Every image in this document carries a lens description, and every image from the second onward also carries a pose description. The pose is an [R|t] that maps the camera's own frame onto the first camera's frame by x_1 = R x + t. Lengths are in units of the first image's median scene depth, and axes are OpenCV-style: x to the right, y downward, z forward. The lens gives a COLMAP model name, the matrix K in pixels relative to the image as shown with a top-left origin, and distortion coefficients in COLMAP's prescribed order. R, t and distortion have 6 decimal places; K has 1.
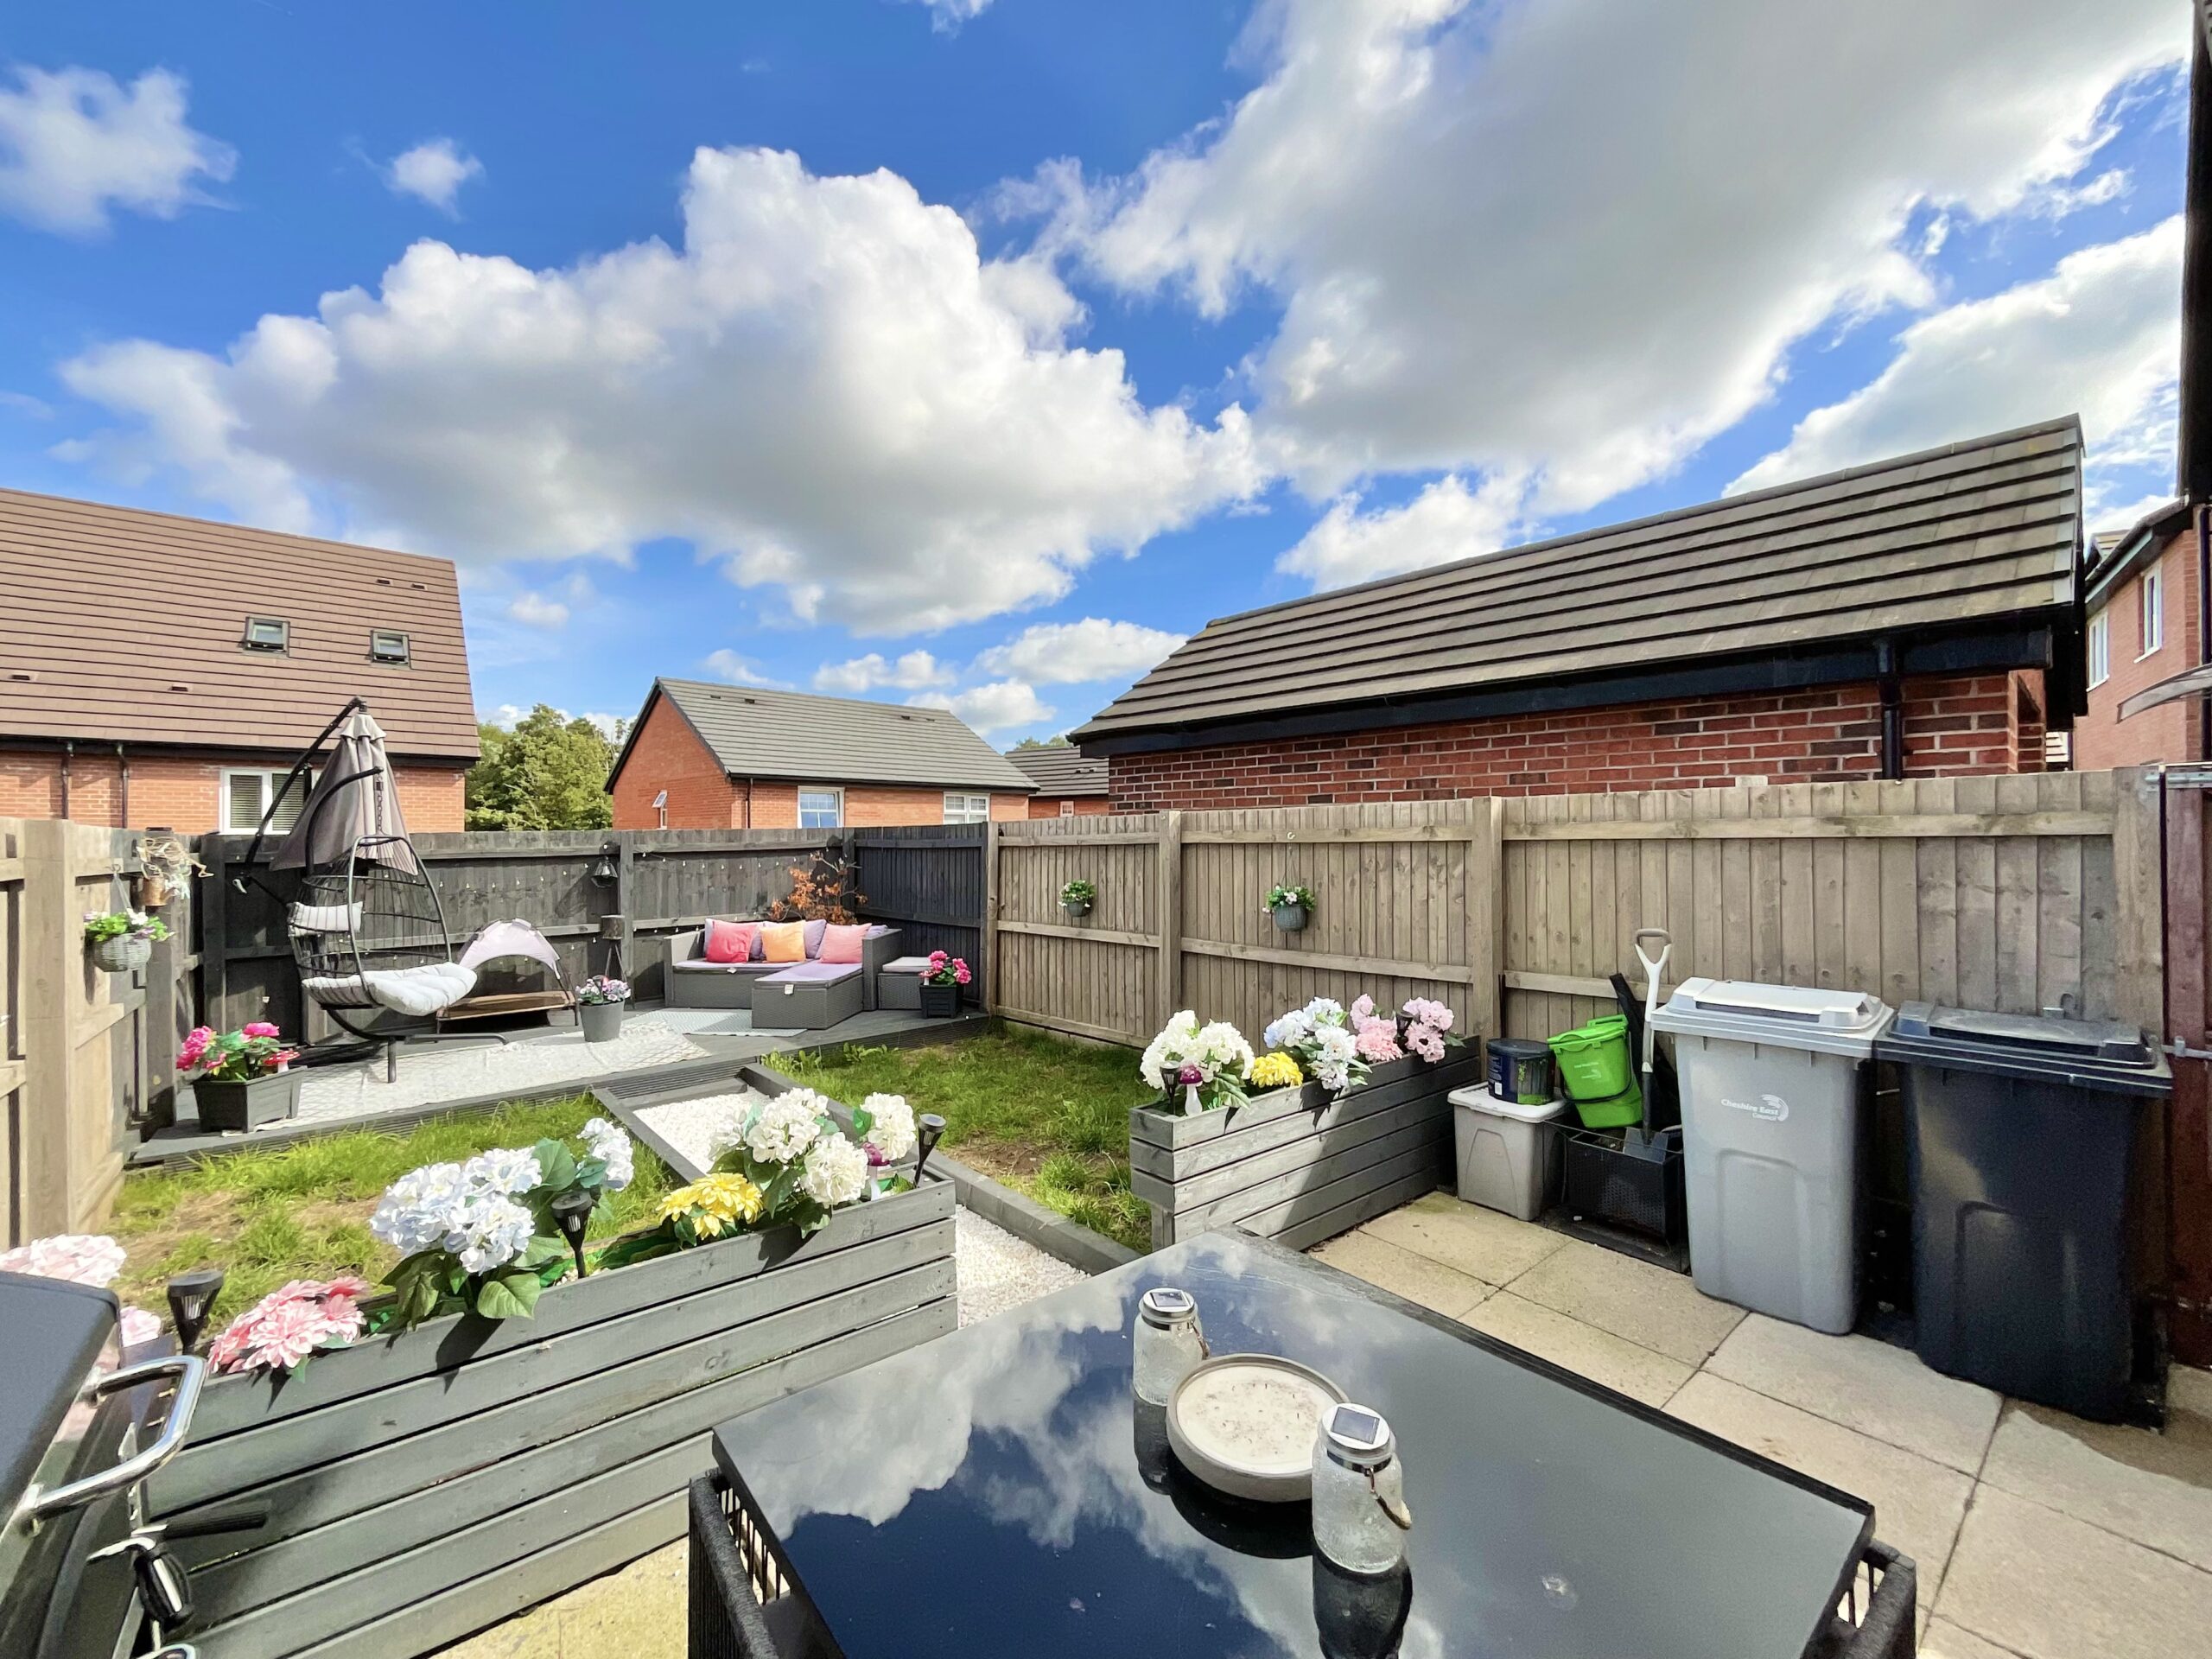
lens RADIAL K [[899.5, 0, 1104.1], [0, 899.5, 832.4], [0, 0, 1]] dist [0.000904, -0.000306]
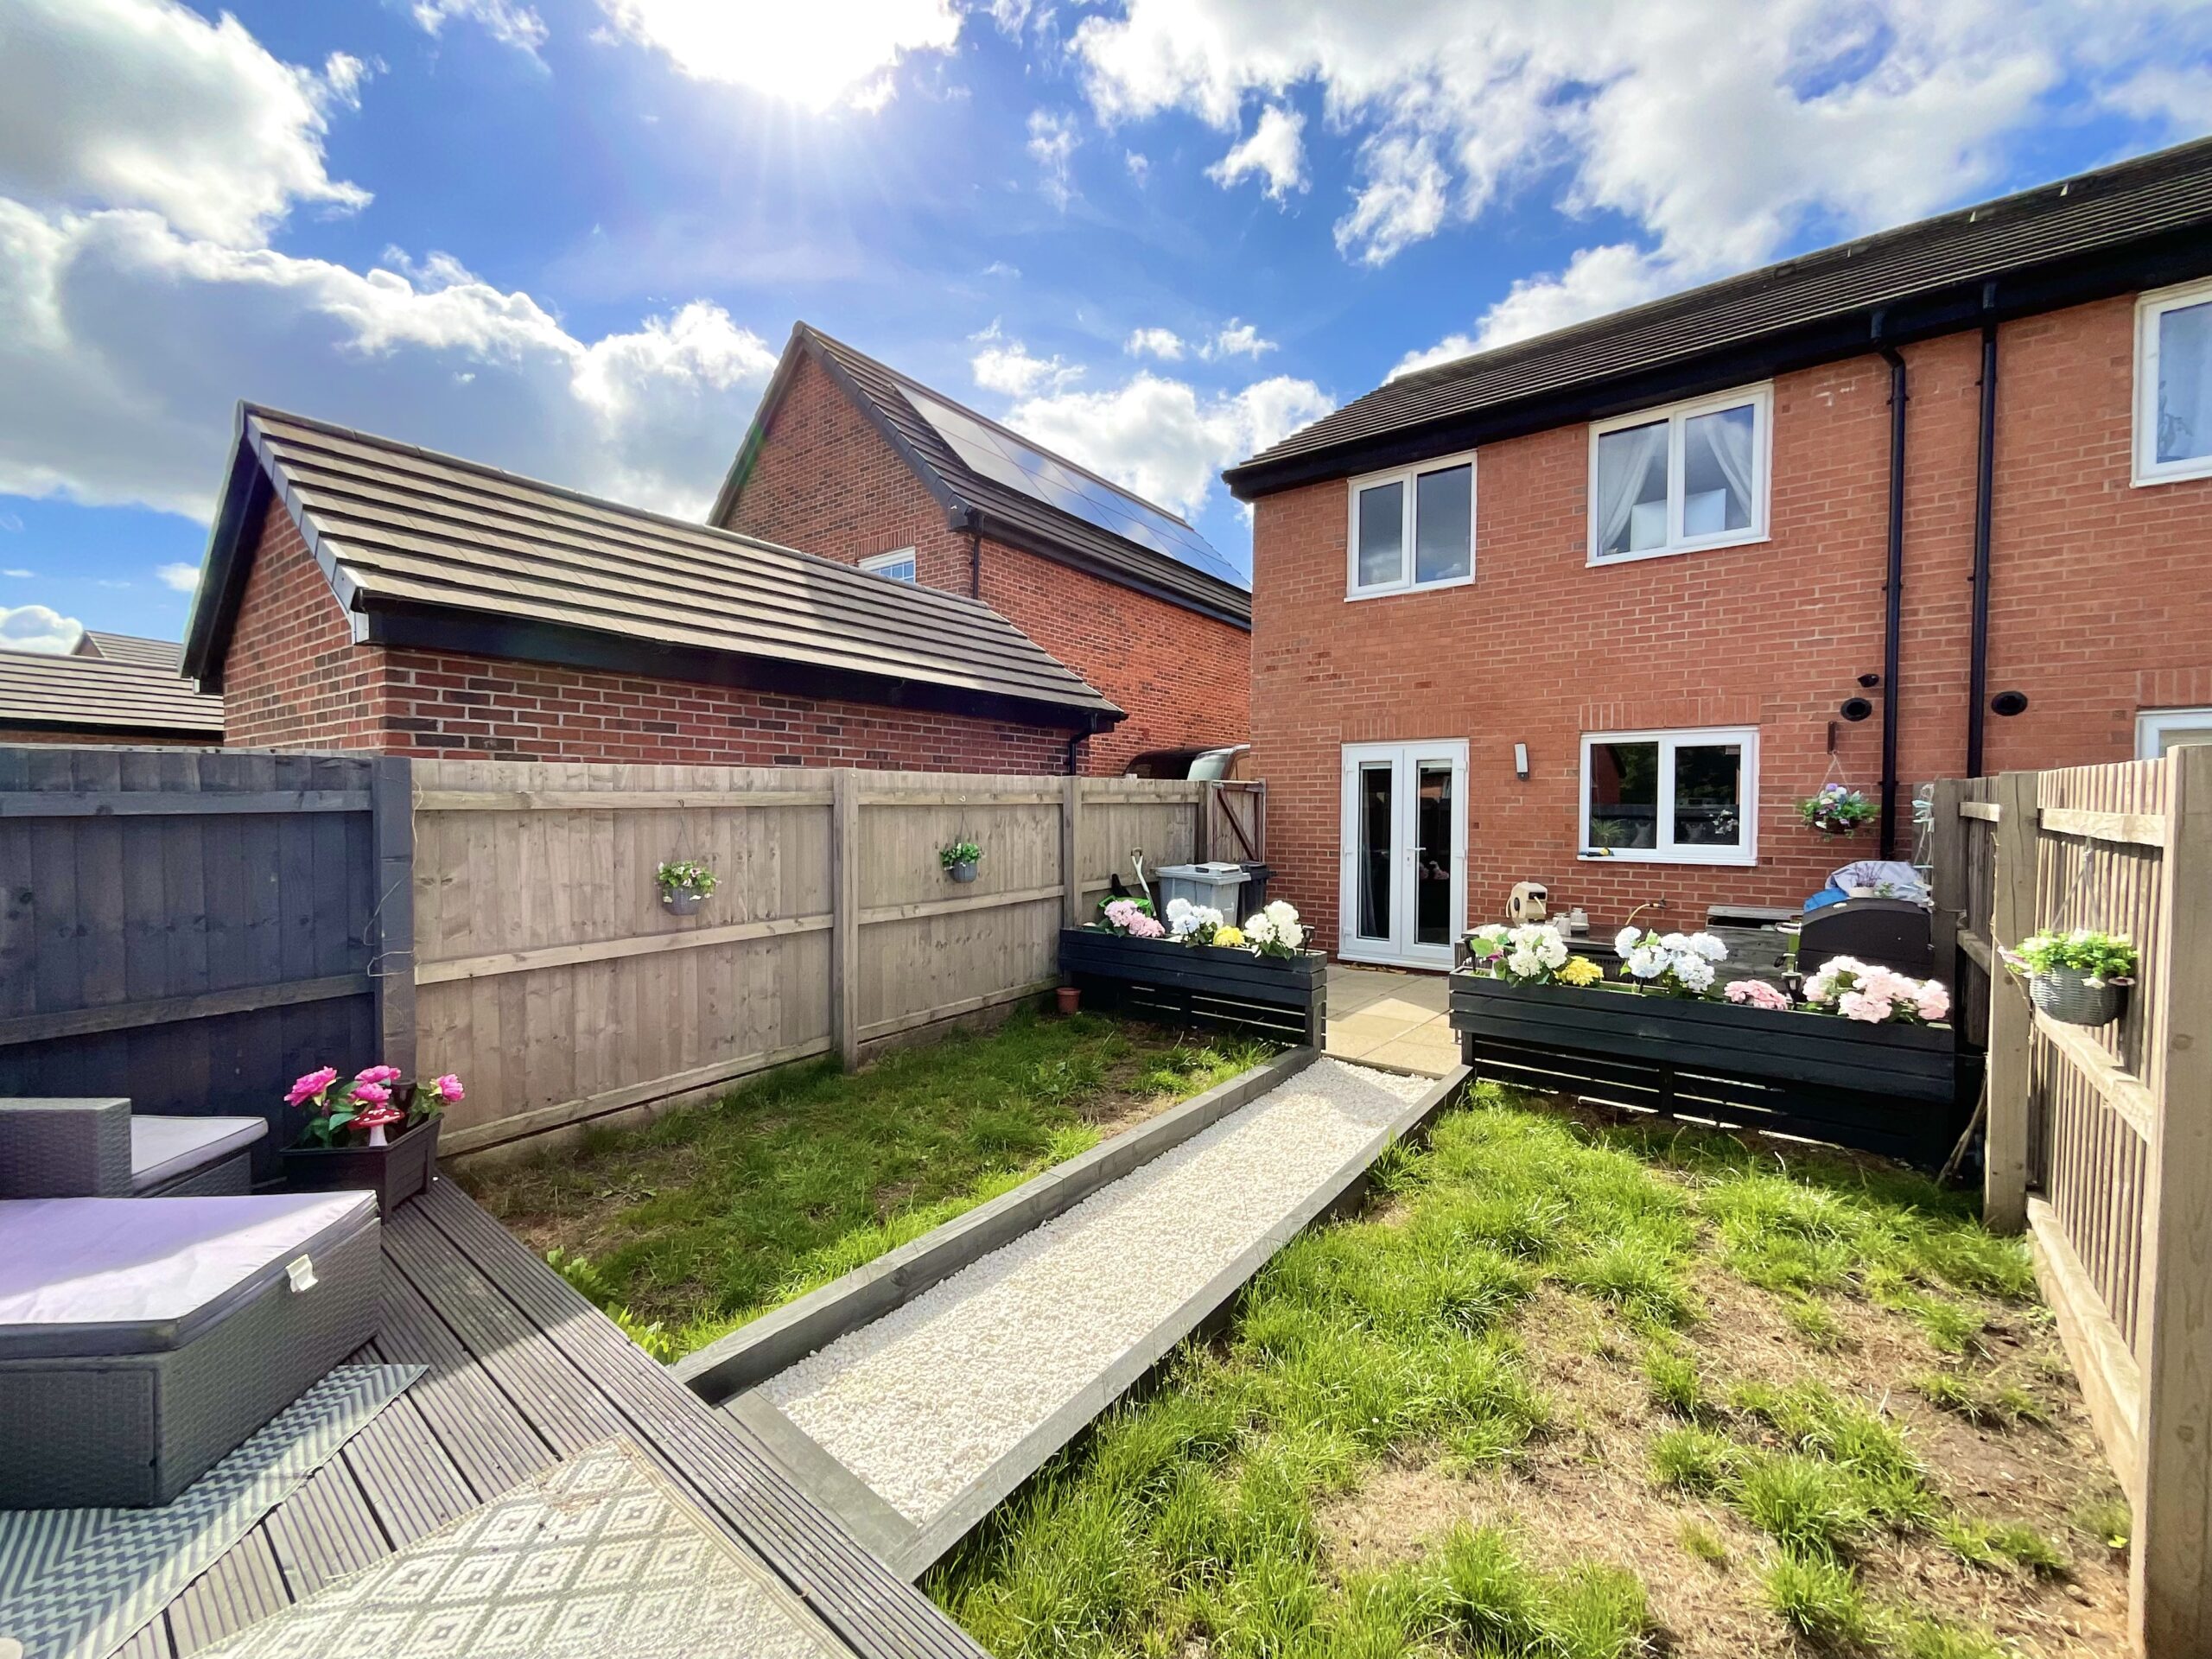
lens RADIAL K [[899.5, 0, 1108.1], [0, 899.5, 839.4], [0, 0, 1]] dist [0.000904, -0.000306]
pose [[-0.227461, -0.025996, 0.973440, -0.769703], [0.000374, 0.999641, 0.026783, 0.021566], [-0.973787, 0.006456, -0.227370, 0.877726]]
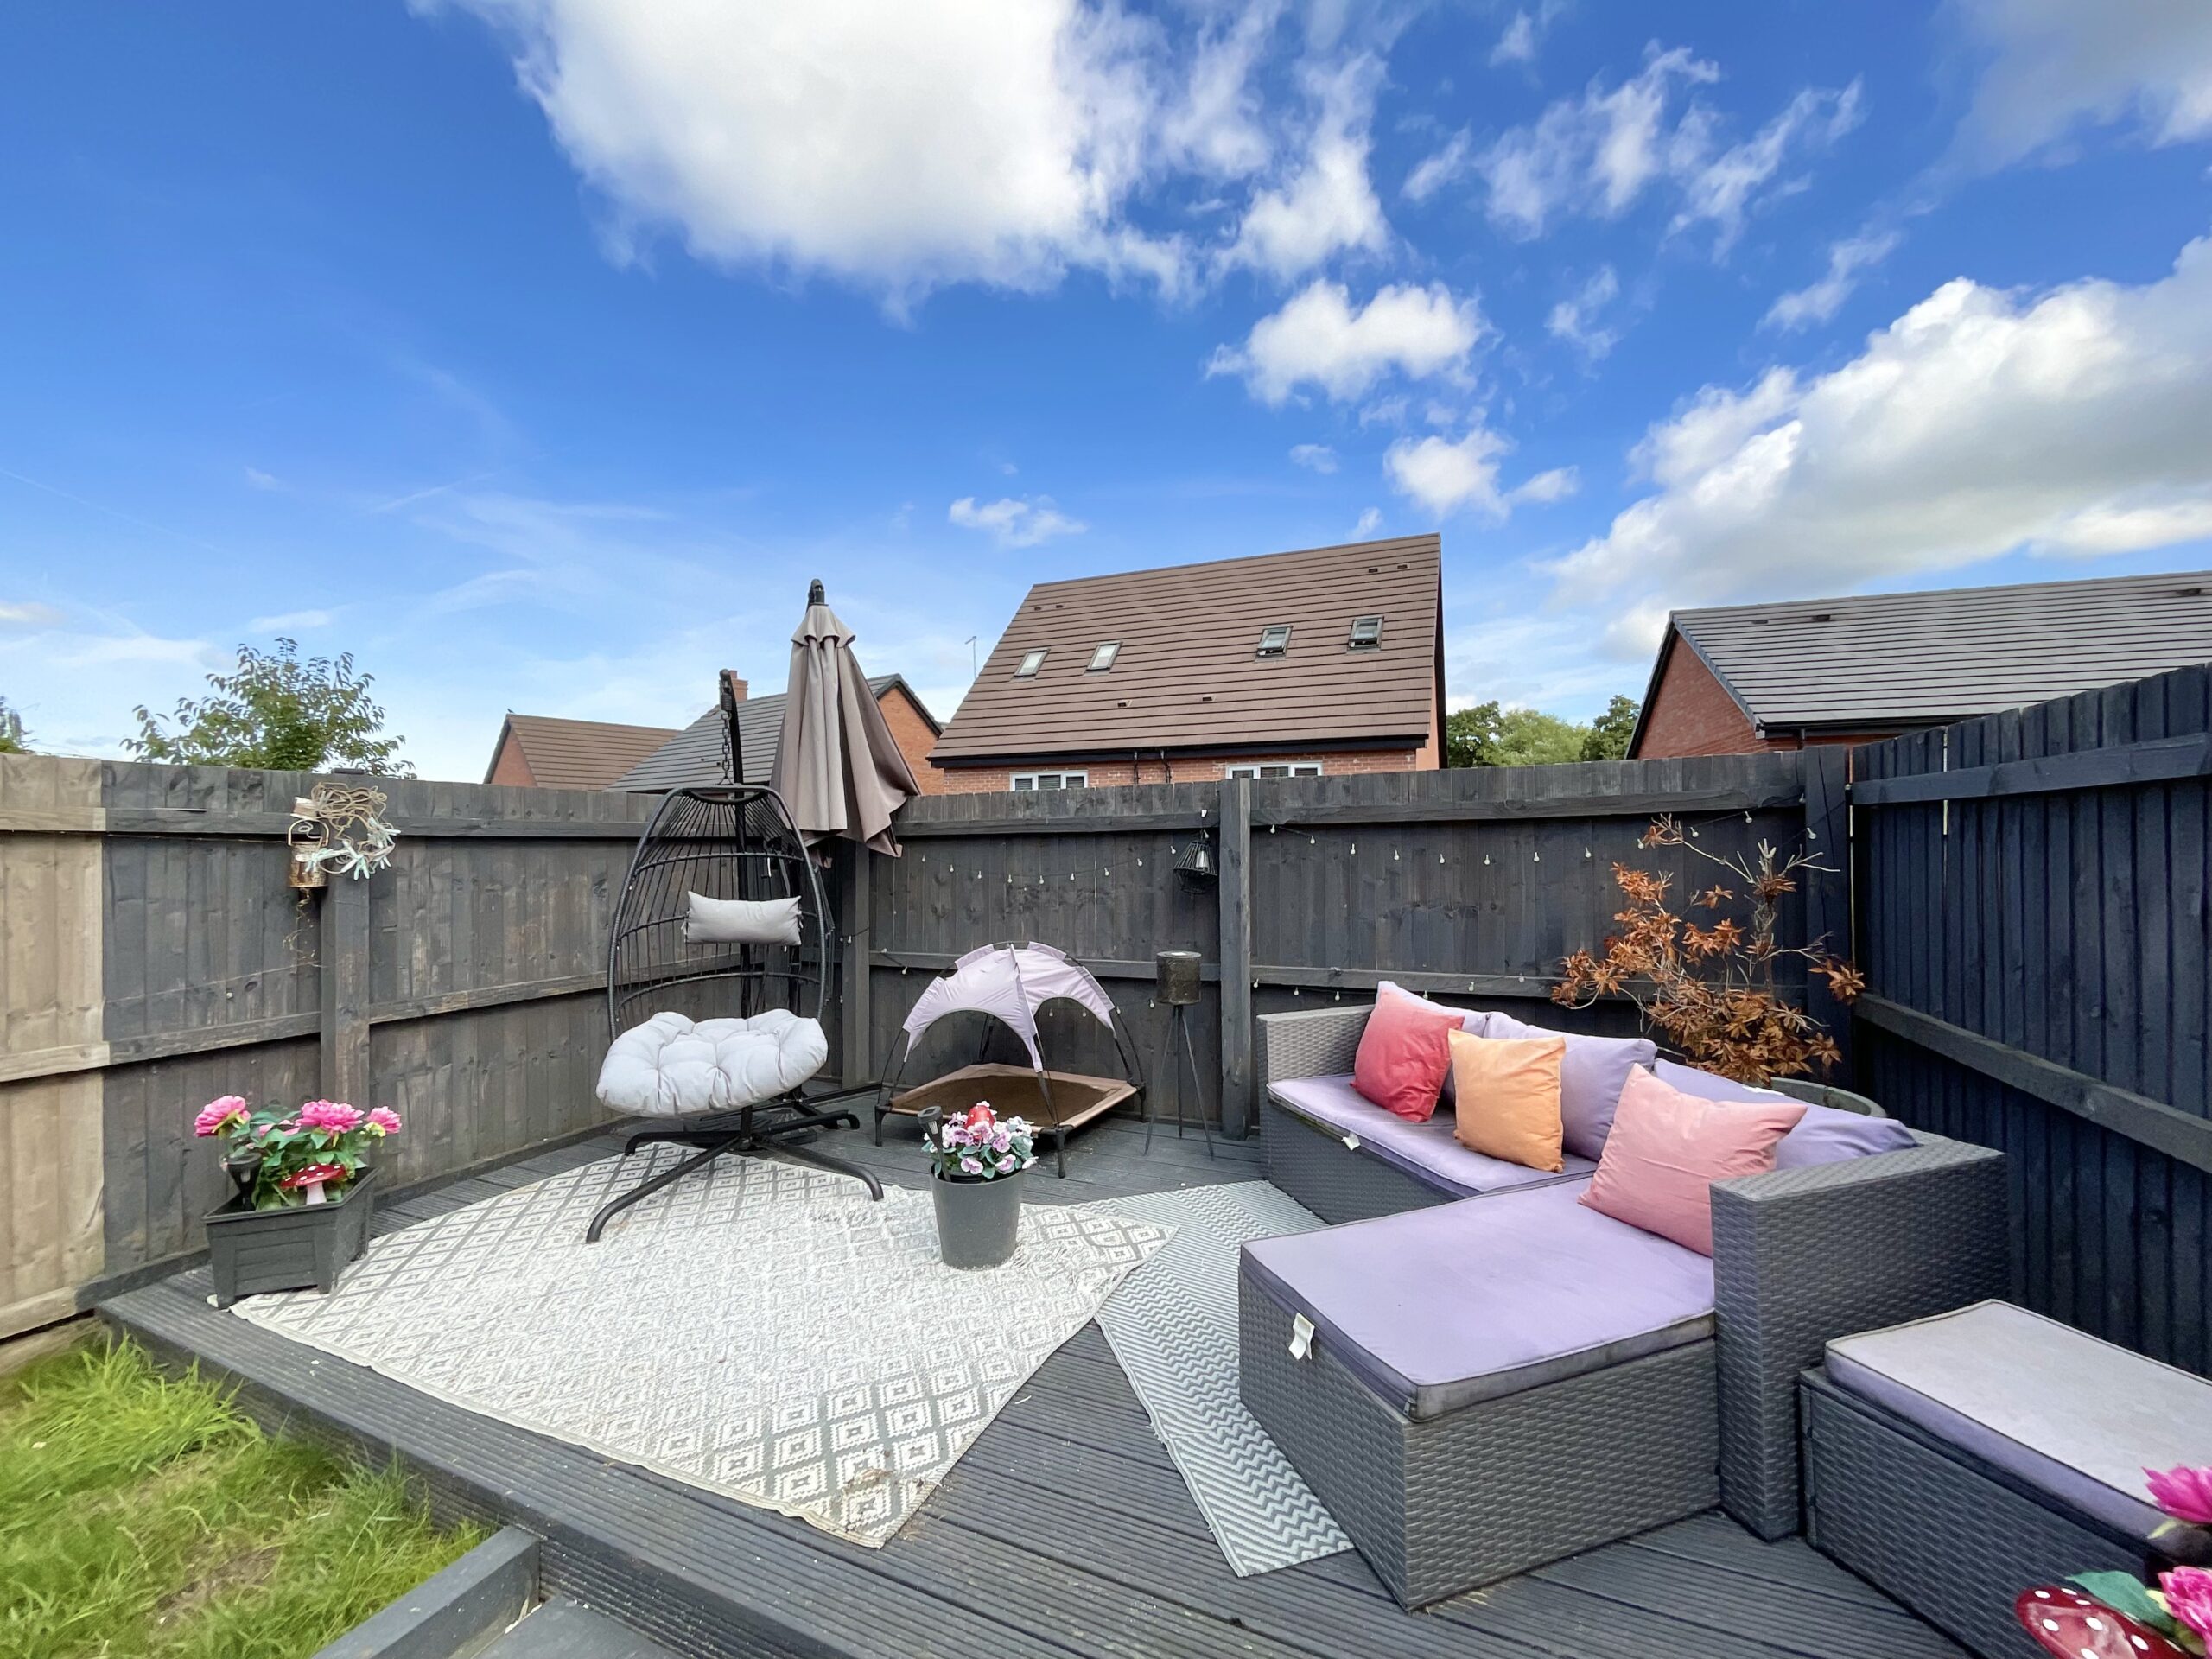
lens RADIAL K [[899.5, 0, 1103.4], [0, 899.5, 832.4], [0, 0, 1]] dist [0.000904, -0.000306]
pose [[0.447646, -0.006950, -0.894184, -0.162302], [0.007390, 0.999964, -0.004073, 0.036196], [0.894180, -0.004784, 0.447682, 0.916292]]
